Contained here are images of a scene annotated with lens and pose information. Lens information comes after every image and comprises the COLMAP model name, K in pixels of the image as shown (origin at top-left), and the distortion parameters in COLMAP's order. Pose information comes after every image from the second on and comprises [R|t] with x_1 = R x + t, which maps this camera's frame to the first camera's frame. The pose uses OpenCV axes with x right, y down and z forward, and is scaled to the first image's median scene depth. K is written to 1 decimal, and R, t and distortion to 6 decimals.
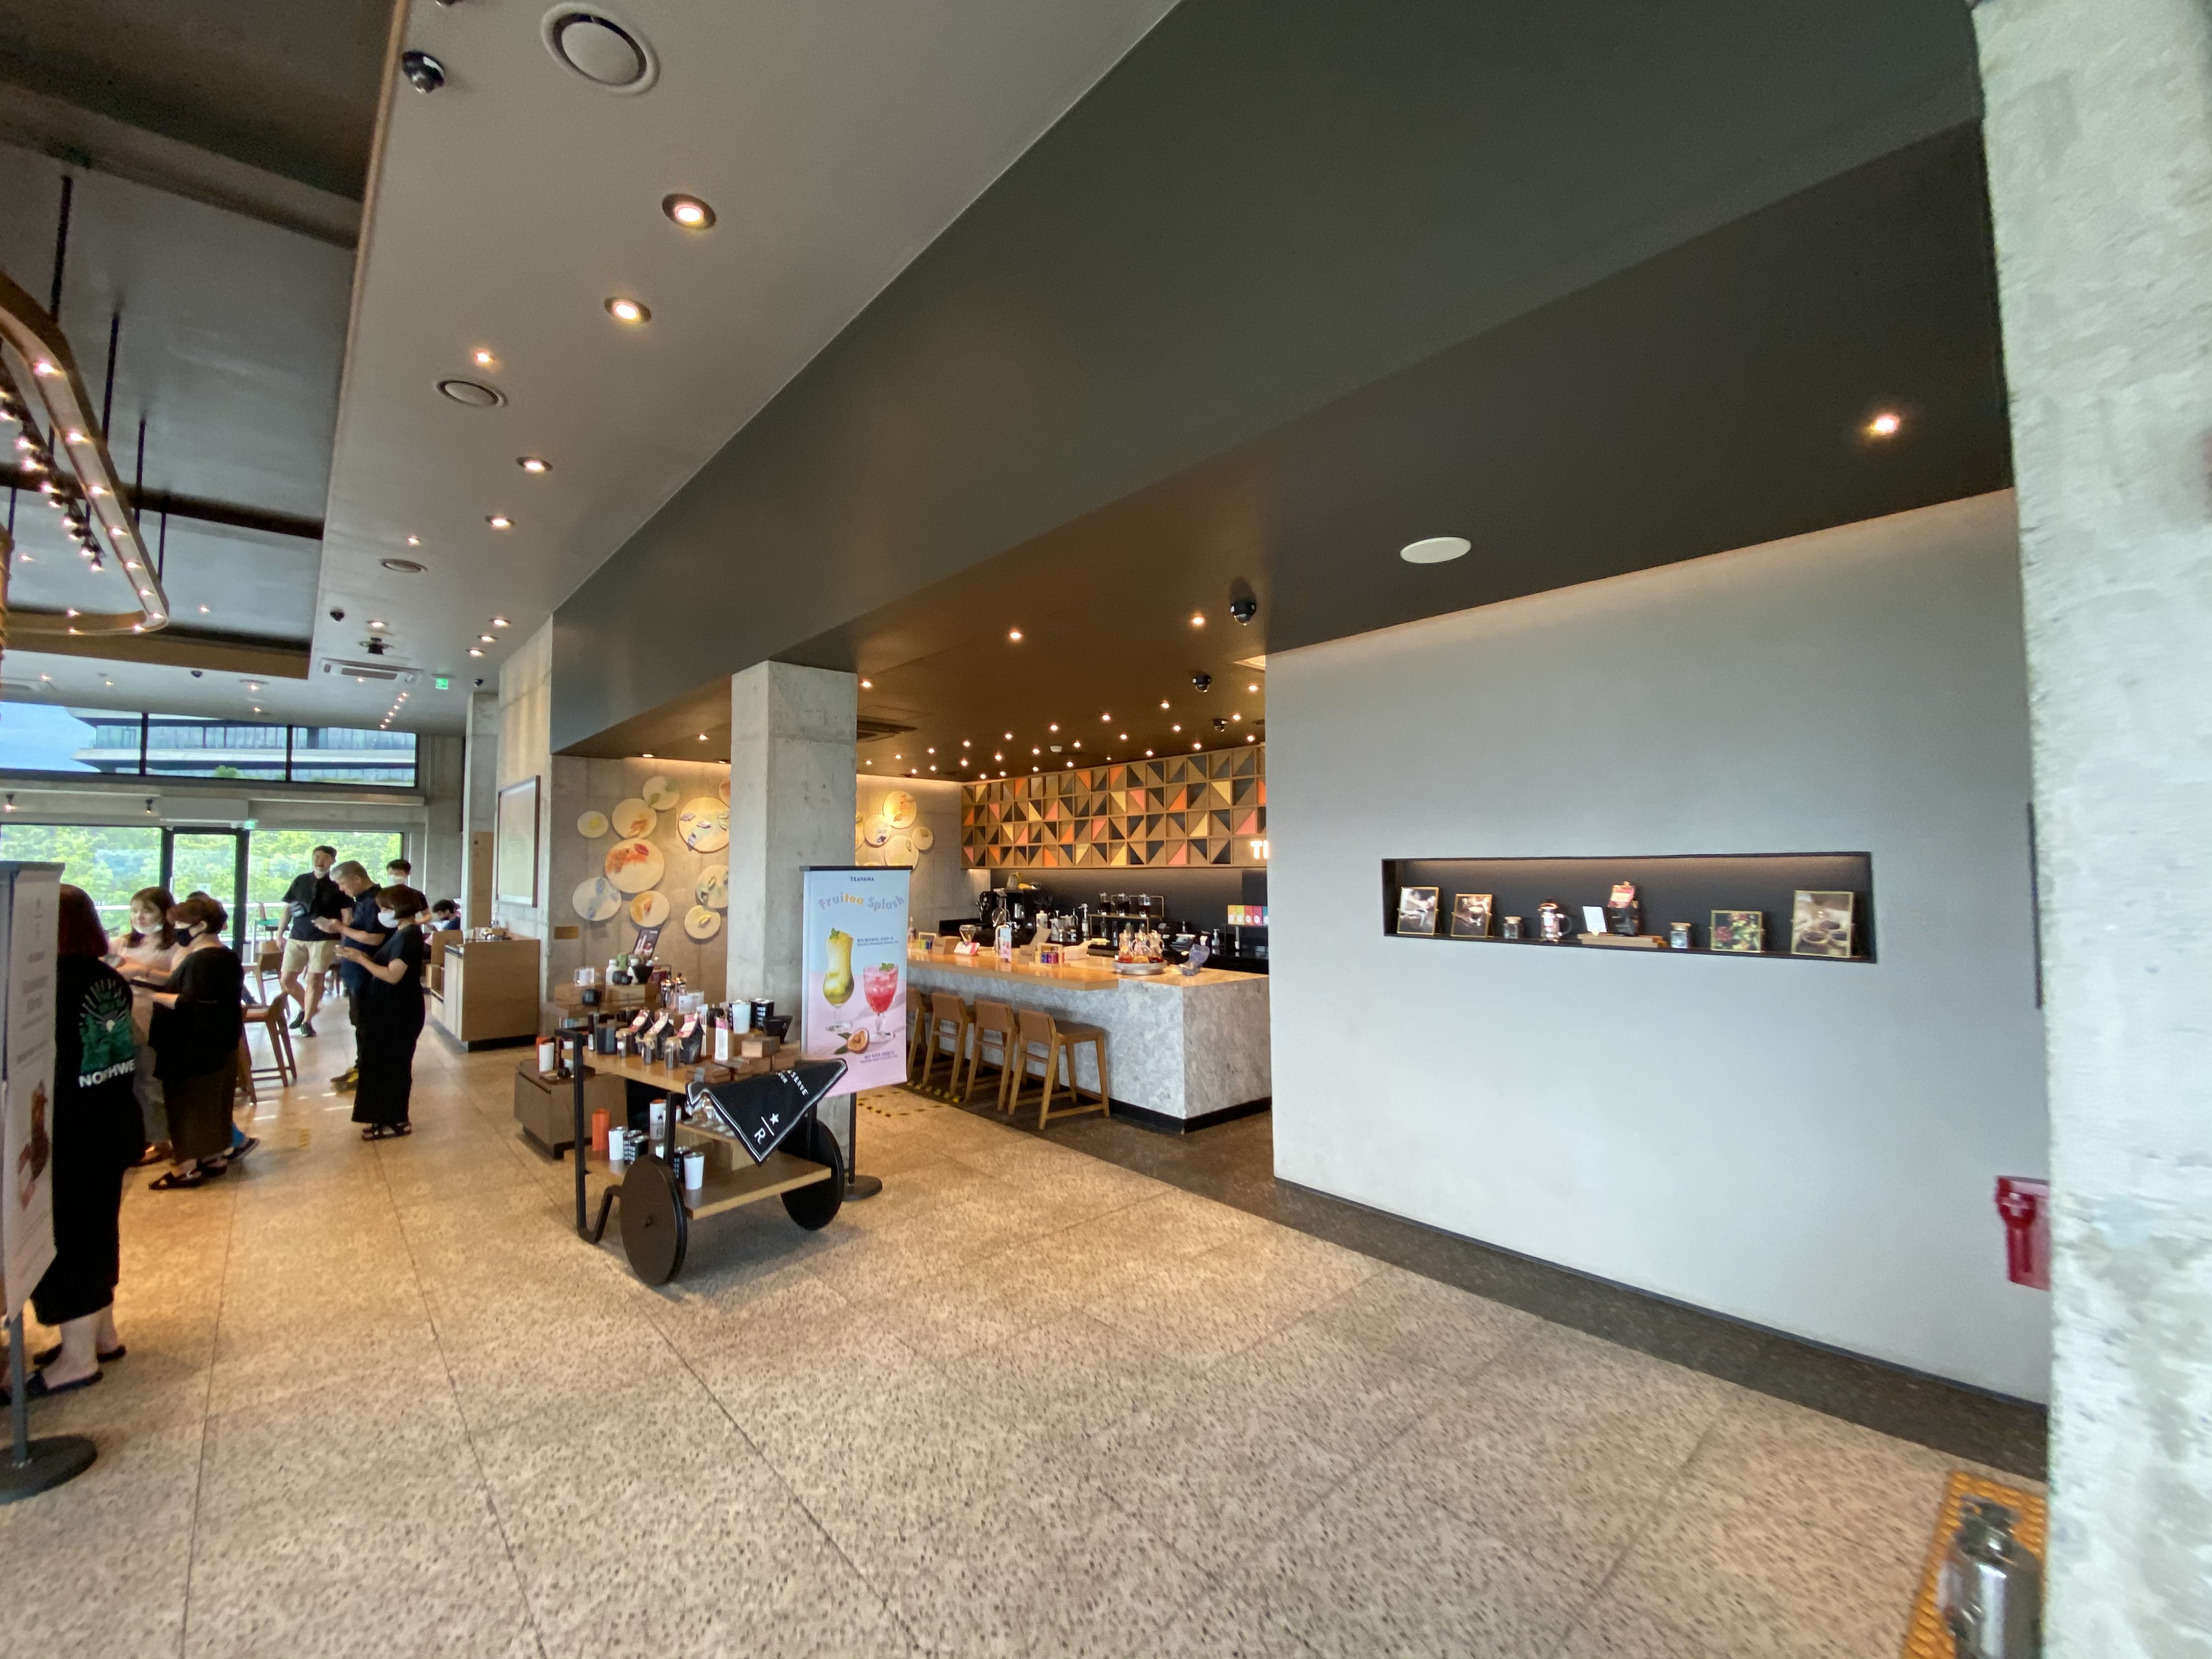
lens RADIAL K [[883.4, 0, 1110.1], [0, 883.4, 828.6], [0, 0, 1]] dist [-0.007406, -0.001283]
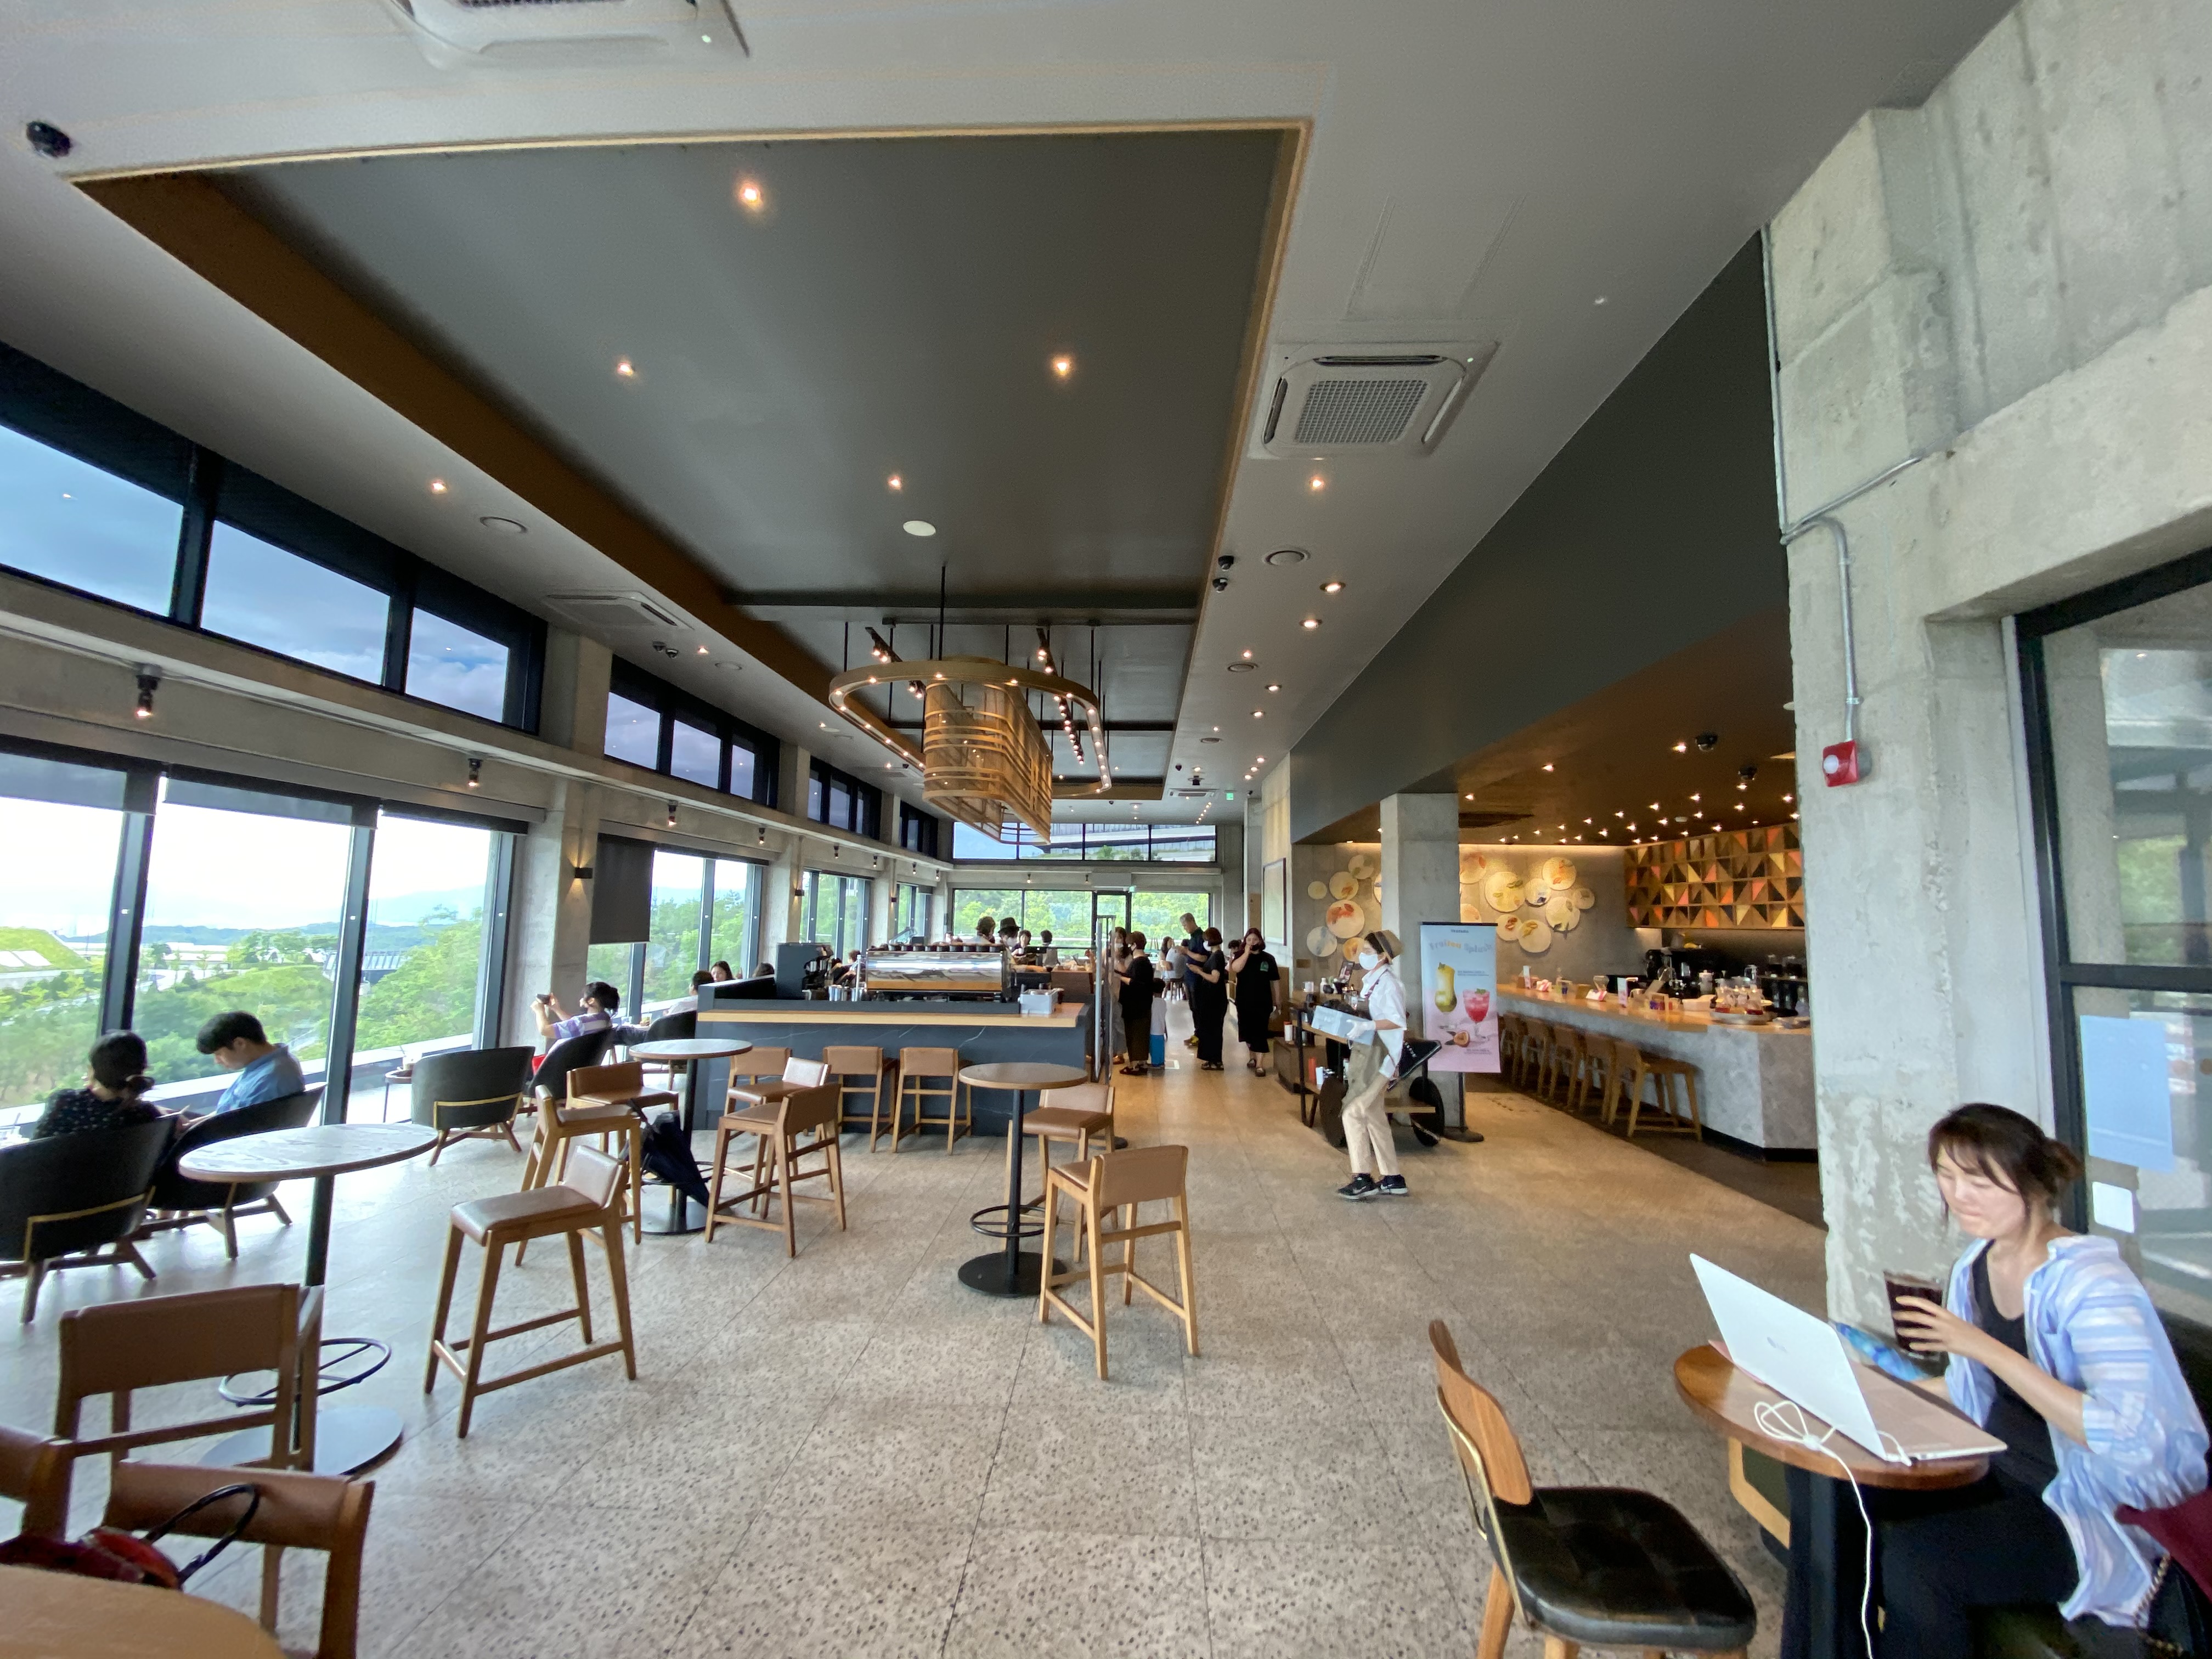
lens RADIAL K [[883.4, 0, 1094.7], [0, 883.4, 822.7], [0, 0, 1]] dist [-0.007406, -0.001283]
pose [[0.696517, -0.060761, -0.714963, 0.198746], [0.012198, 0.997267, -0.072868, -0.013924], [0.717437, 0.042033, 0.695354, -0.272566]]
